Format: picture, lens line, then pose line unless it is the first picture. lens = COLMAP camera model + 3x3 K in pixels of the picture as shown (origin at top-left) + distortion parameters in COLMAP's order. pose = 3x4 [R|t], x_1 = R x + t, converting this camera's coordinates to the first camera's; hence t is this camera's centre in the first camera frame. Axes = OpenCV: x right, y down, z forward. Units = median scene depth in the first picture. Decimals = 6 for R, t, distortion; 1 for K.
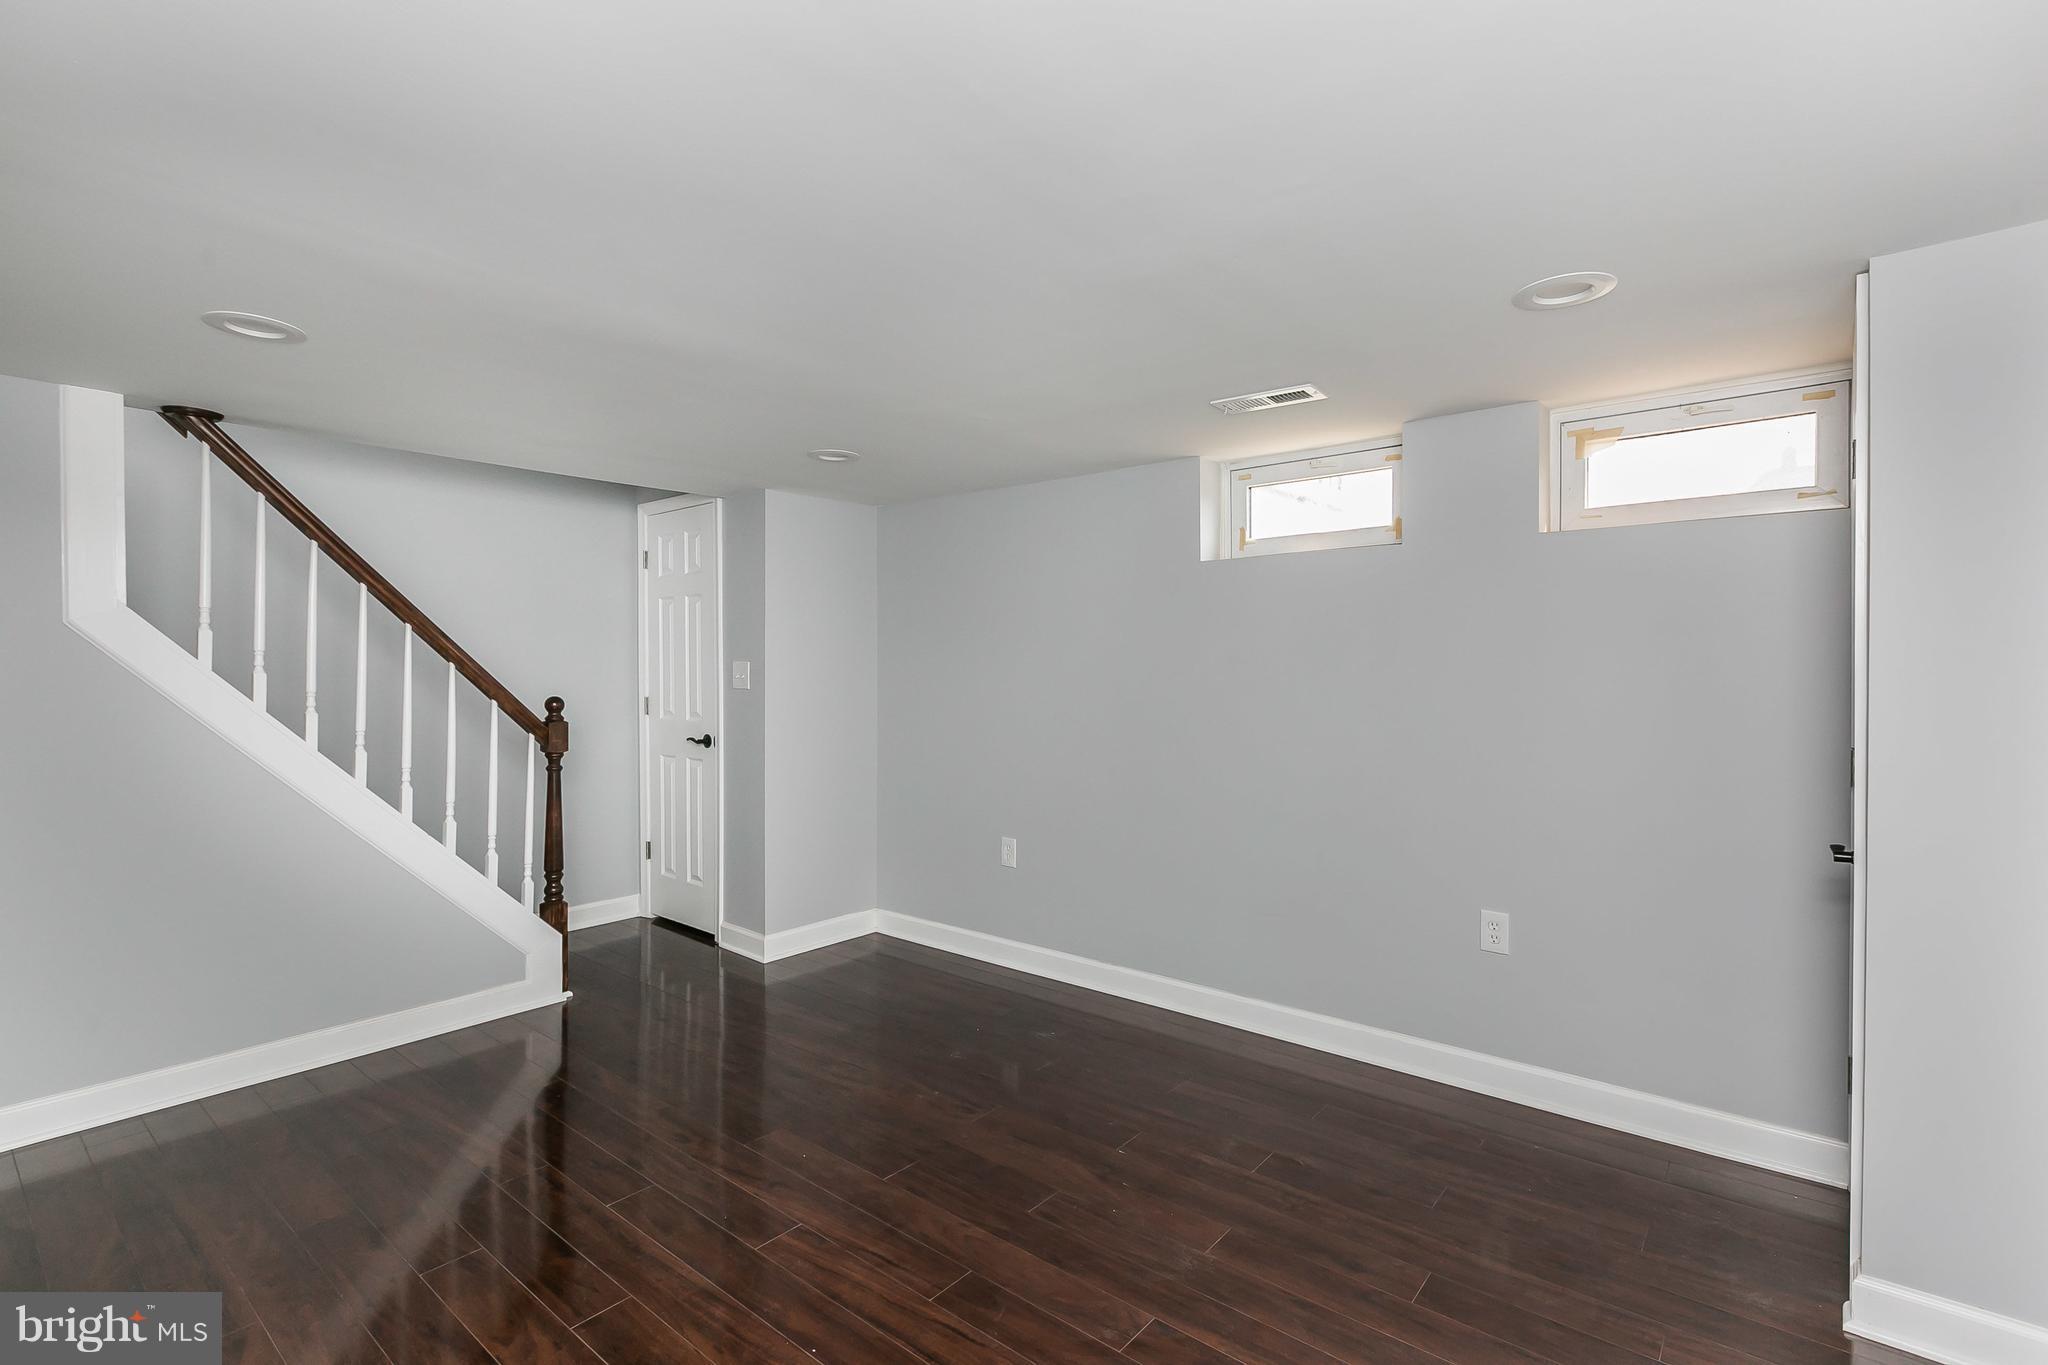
lens RADIAL K [[925.7, 0, 1024.6], [0, 925.7, 690.4], [0, 0, 1]] dist [-0.001410, 0.000085]
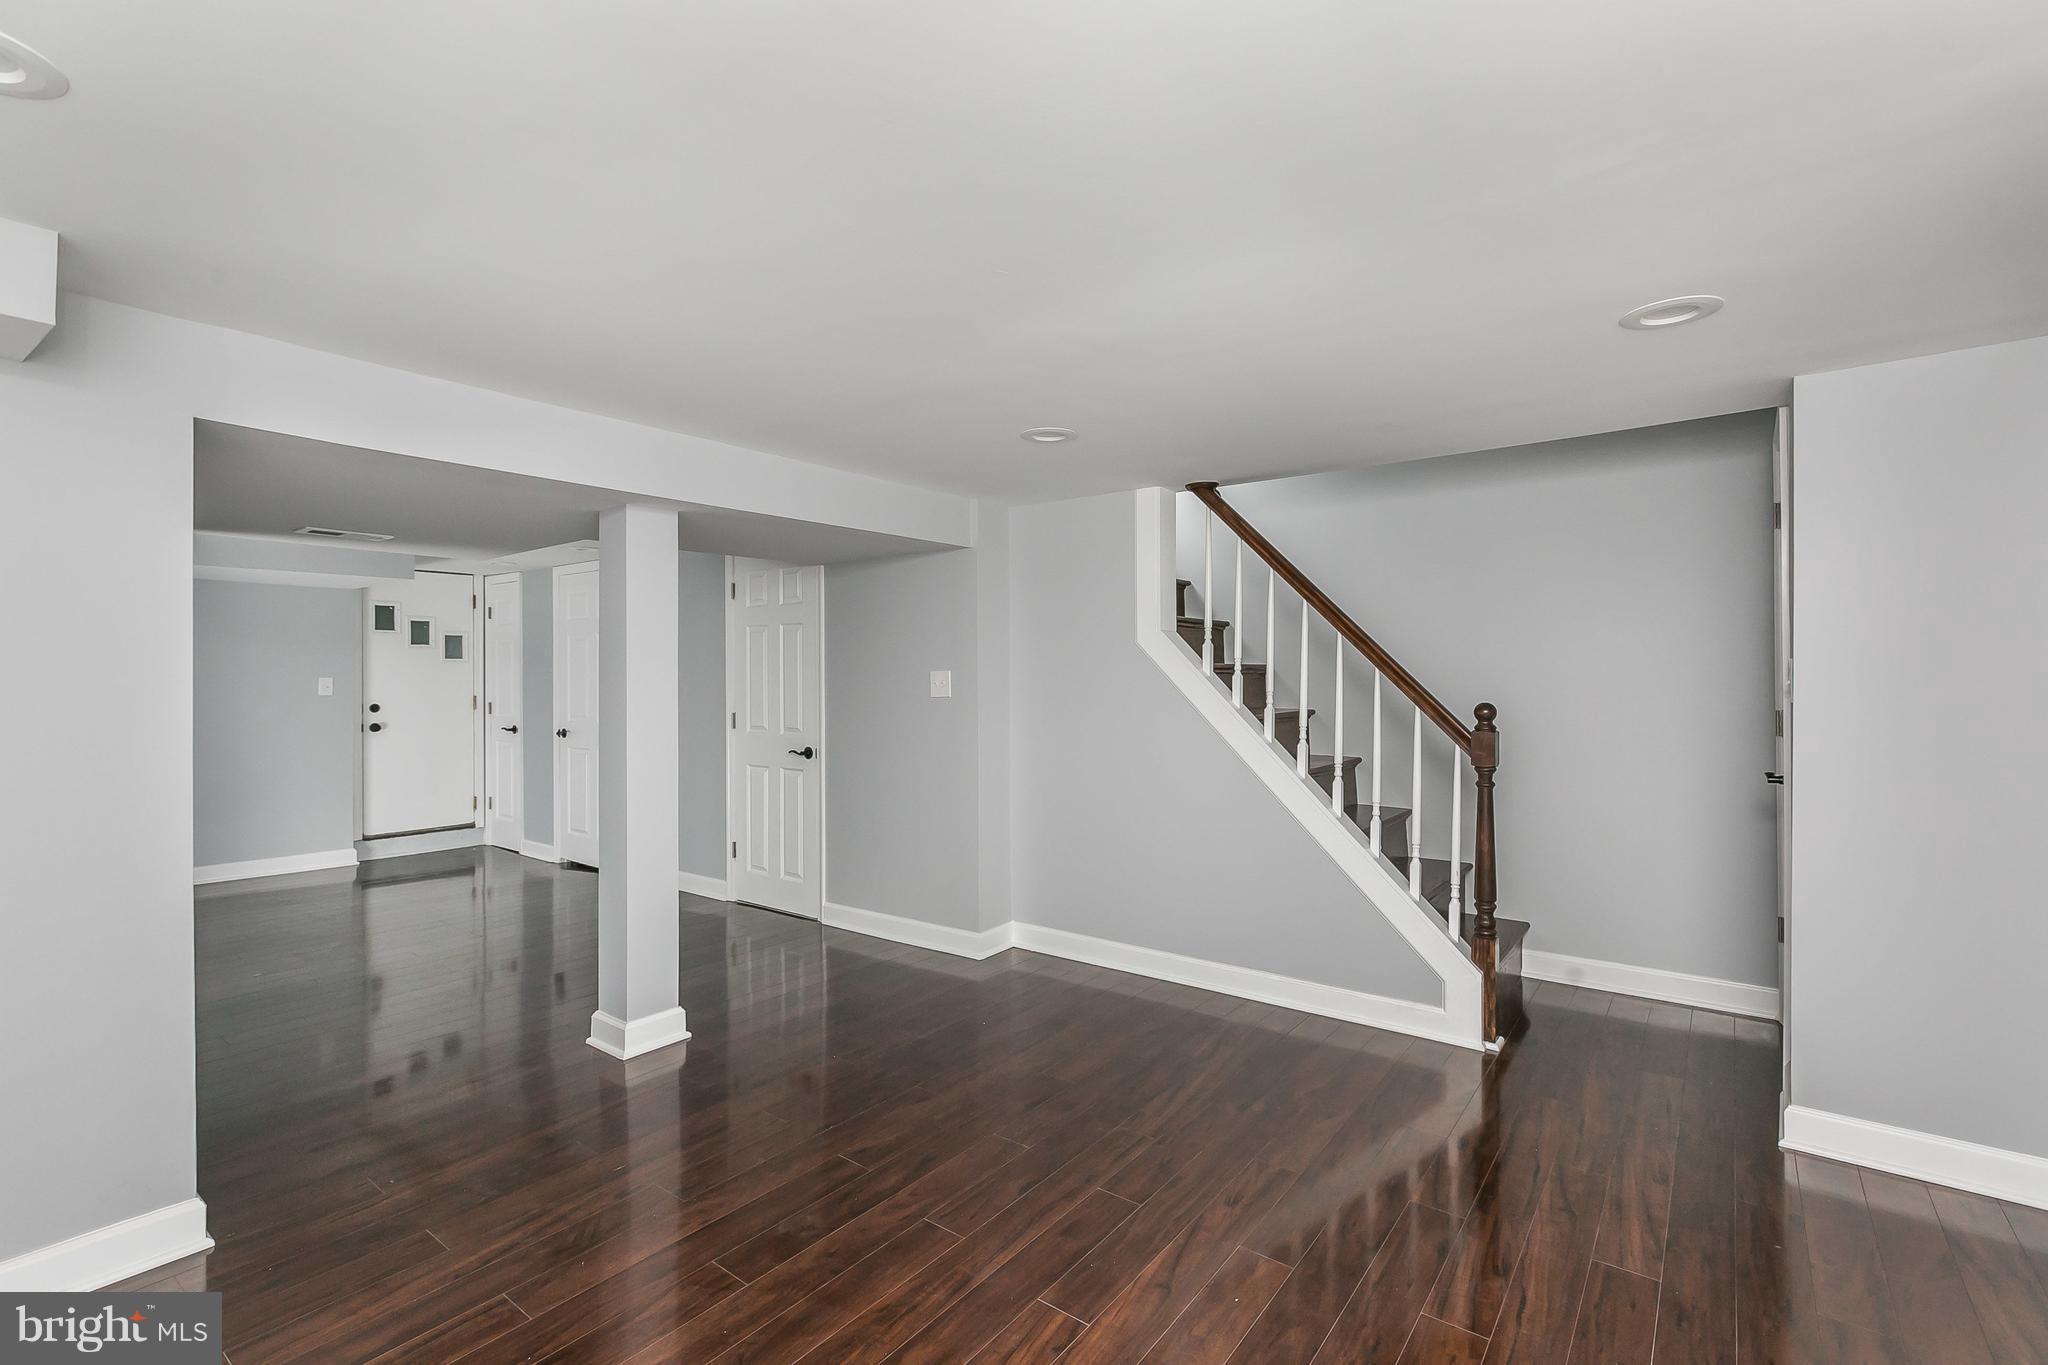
lens RADIAL K [[925.7, 0, 1024.6], [0, 925.7, 690.4], [0, 0, 1]] dist [-0.001410, 0.000085]
pose [[0.034193, 0.023080, -0.999149, 0.592390], [-0.008073, 0.999707, 0.022816, -0.036383], [0.999383, 0.007286, 0.034370, 0.878656]]
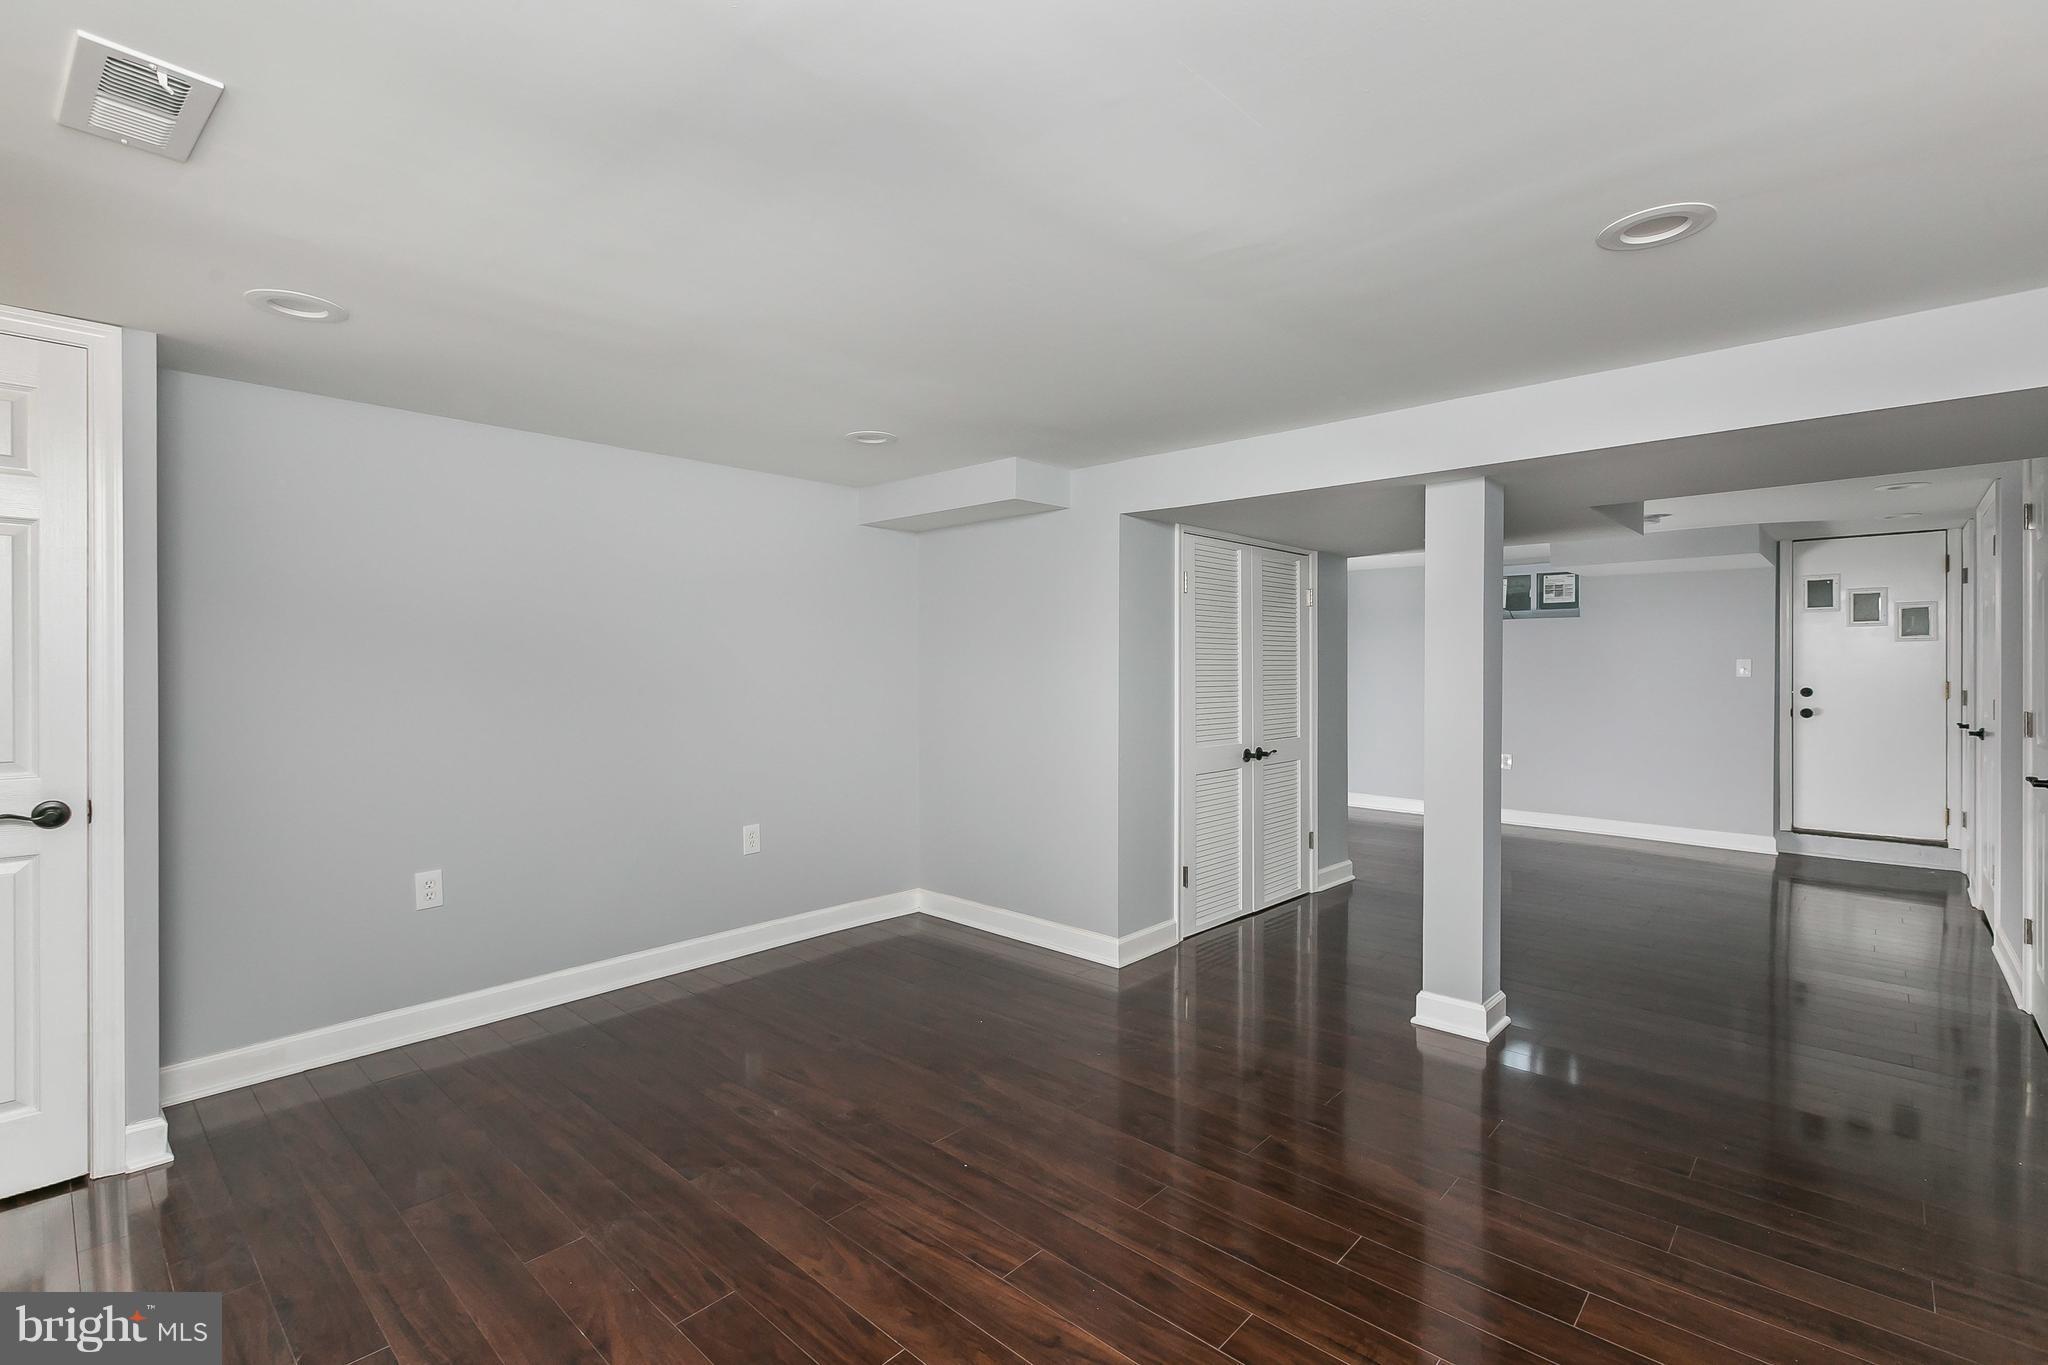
lens RADIAL K [[925.7, 0, 1024.6], [0, 925.7, 690.4], [0, 0, 1]] dist [-0.001410, 0.000085]
pose [[-0.998435, 0.003195, 0.055835, -0.303390], [0.005089, 0.999415, 0.033819, -0.003166], [-0.055694, 0.034050, -0.997867, 1.790659]]
